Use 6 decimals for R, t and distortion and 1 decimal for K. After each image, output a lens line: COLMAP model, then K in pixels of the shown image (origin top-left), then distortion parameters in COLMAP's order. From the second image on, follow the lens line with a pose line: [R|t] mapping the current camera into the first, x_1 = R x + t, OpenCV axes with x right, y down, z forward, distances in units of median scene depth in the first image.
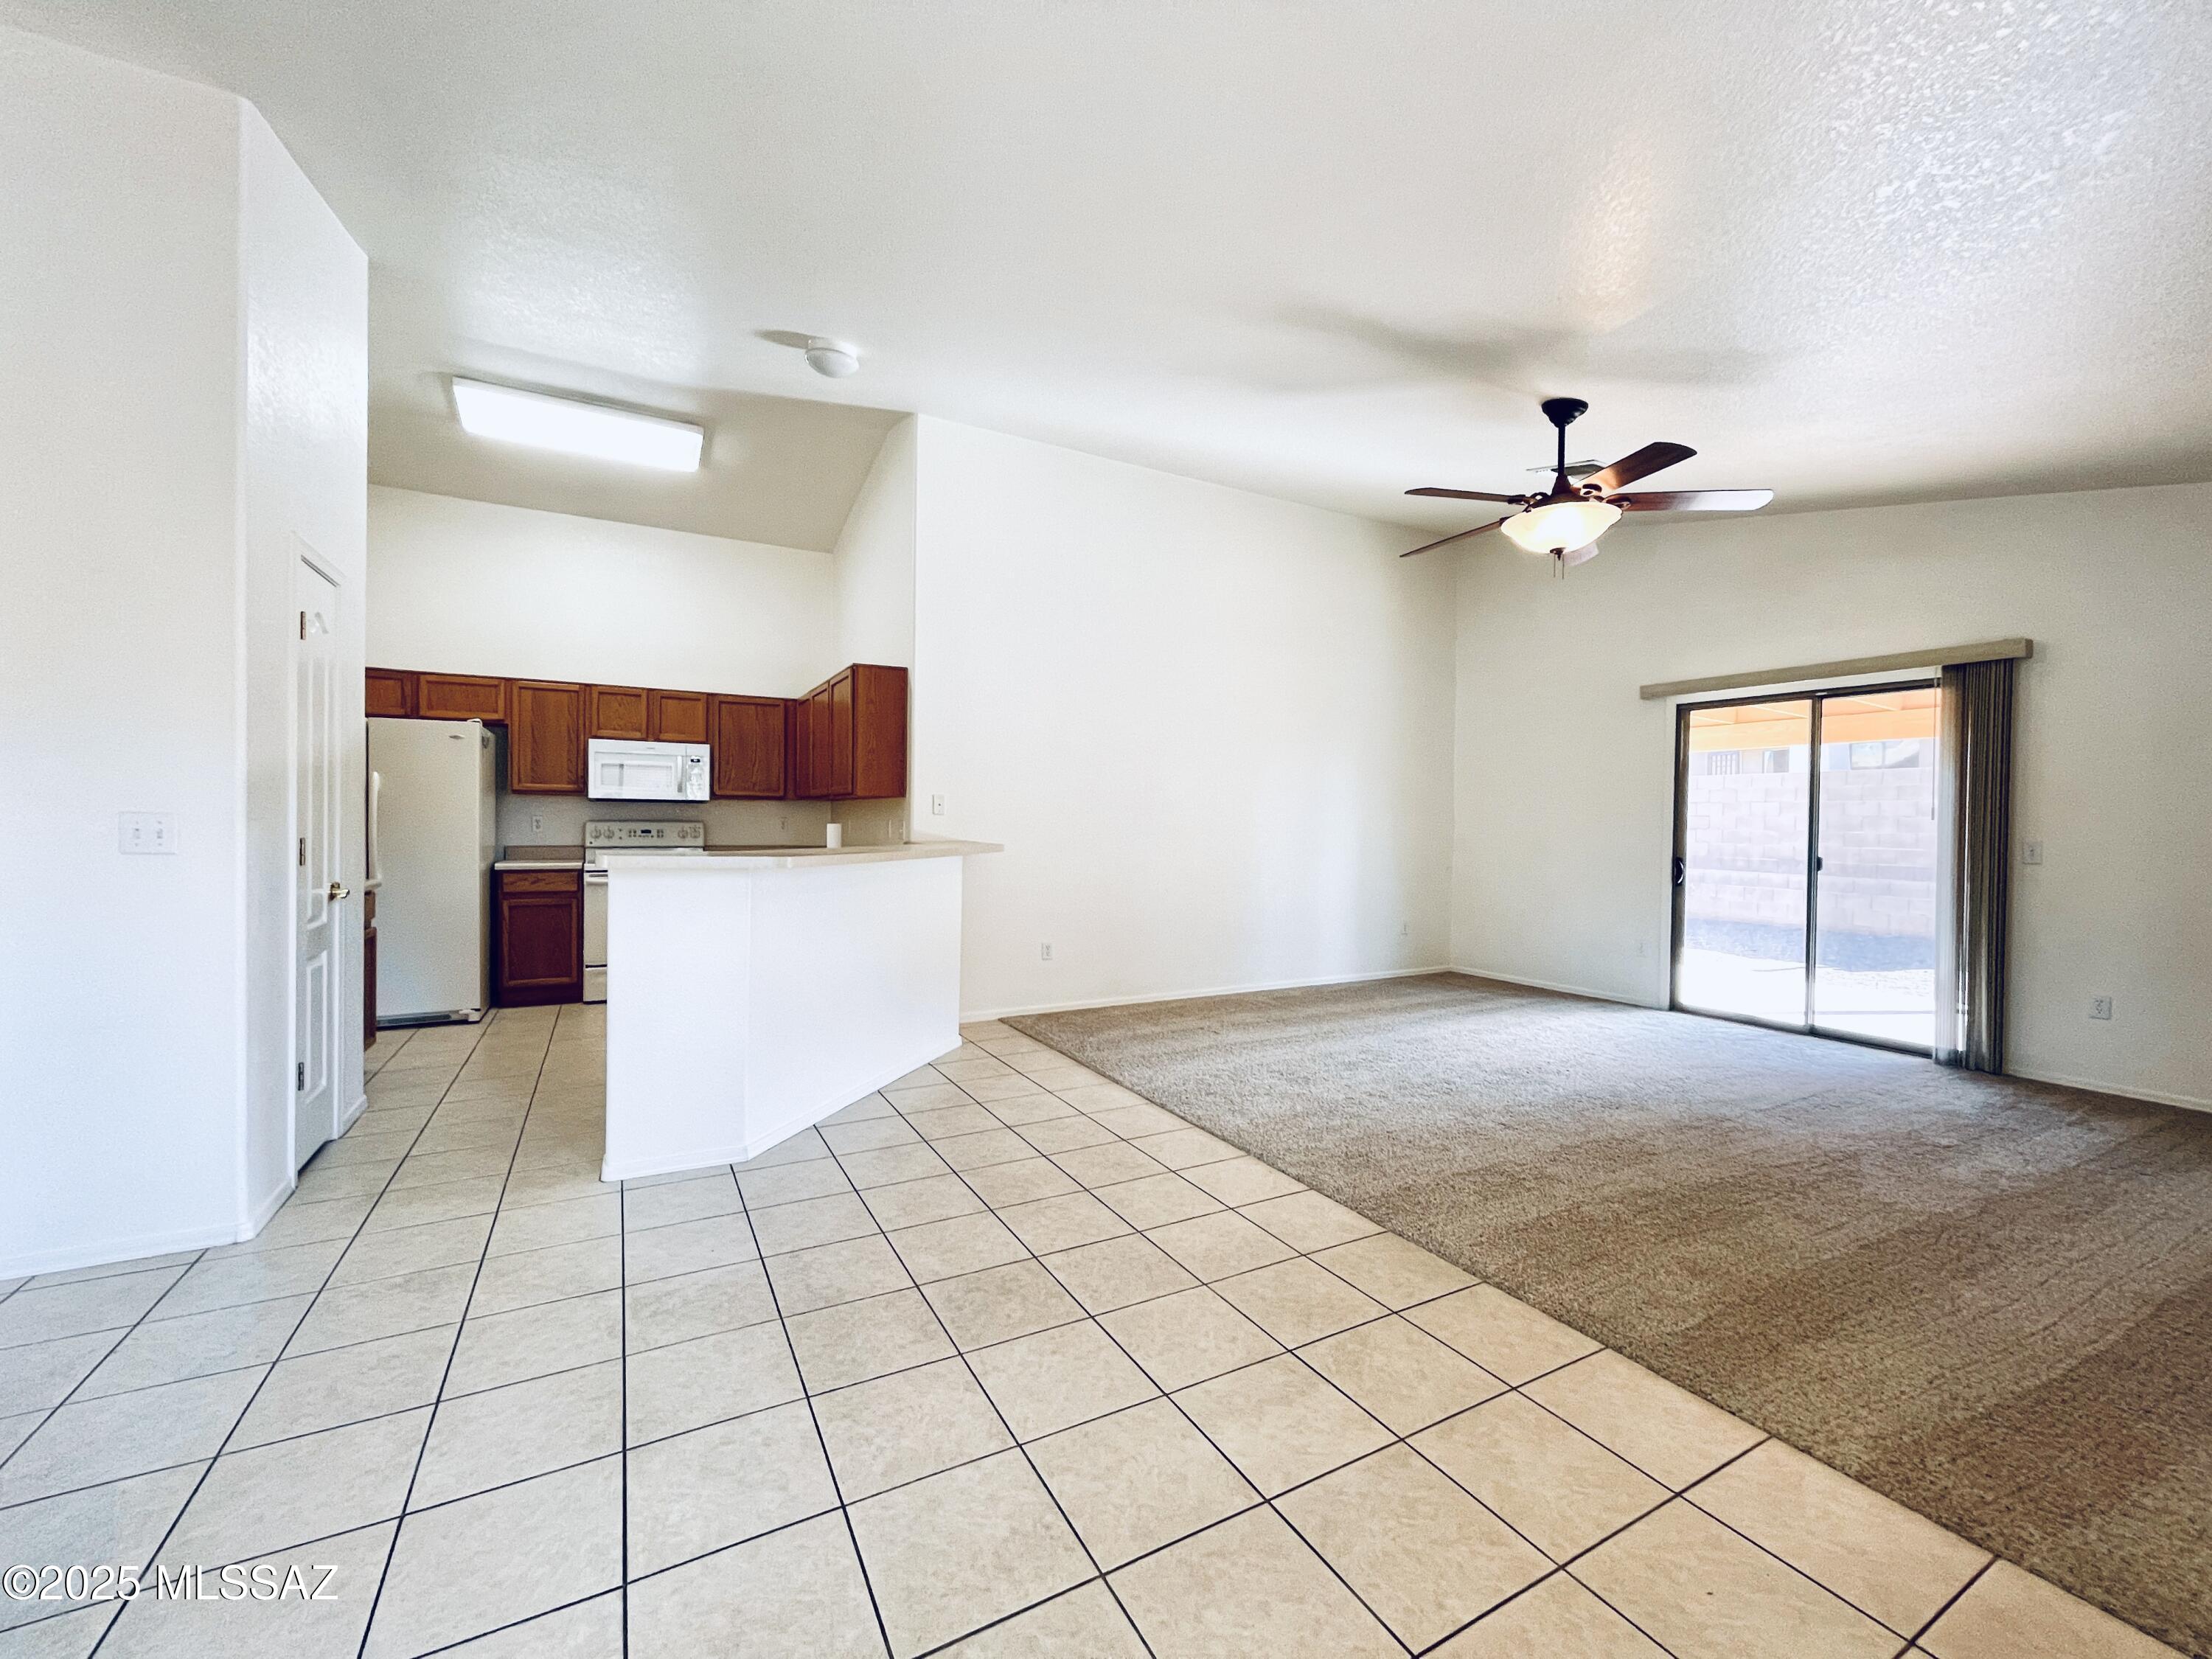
lens RADIAL K [[901.9, 0, 1106.0], [0, 901.9, 827.9], [0, 0, 1]] dist [-0.002022, 0.000485]
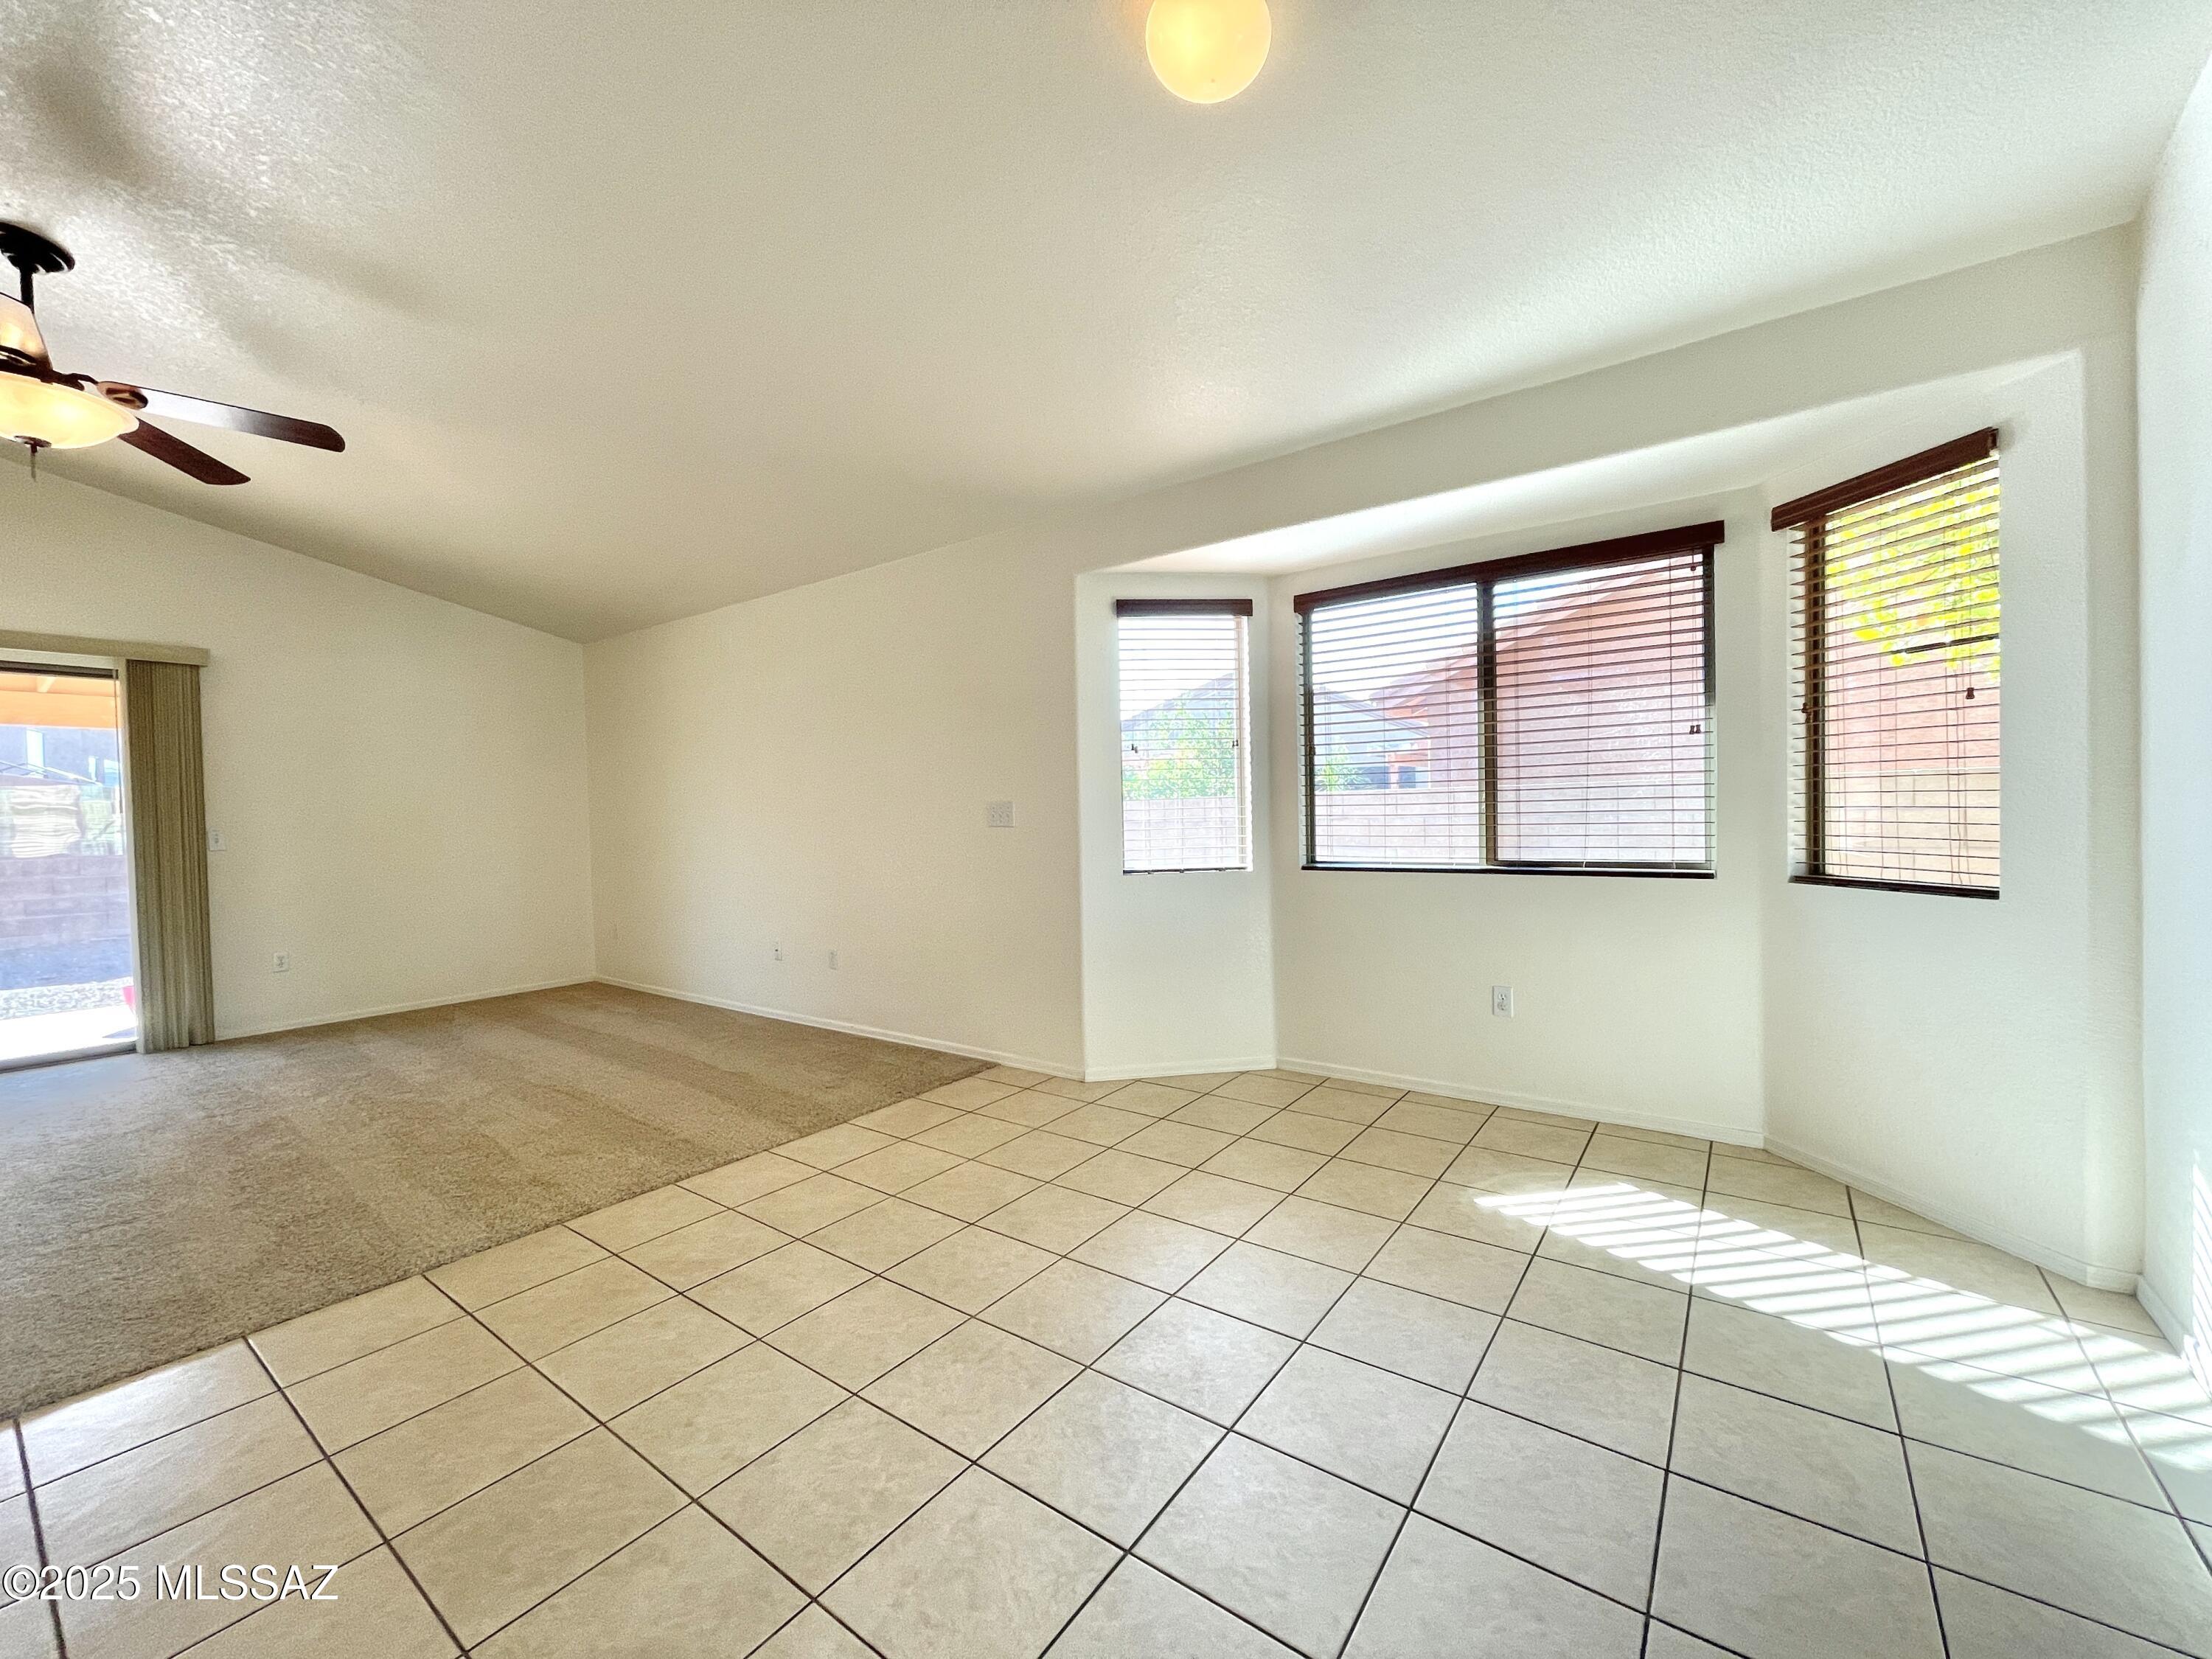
lens RADIAL K [[901.9, 0, 1110.7], [0, 901.9, 830.0], [0, 0, 1]] dist [-0.002022, 0.000485]
pose [[-0.432397, -0.019860, 0.901465, -0.365828], [0.023028, 0.999188, 0.033059, 0.001525], [-0.901389, 0.035054, -0.431589, 0.367882]]
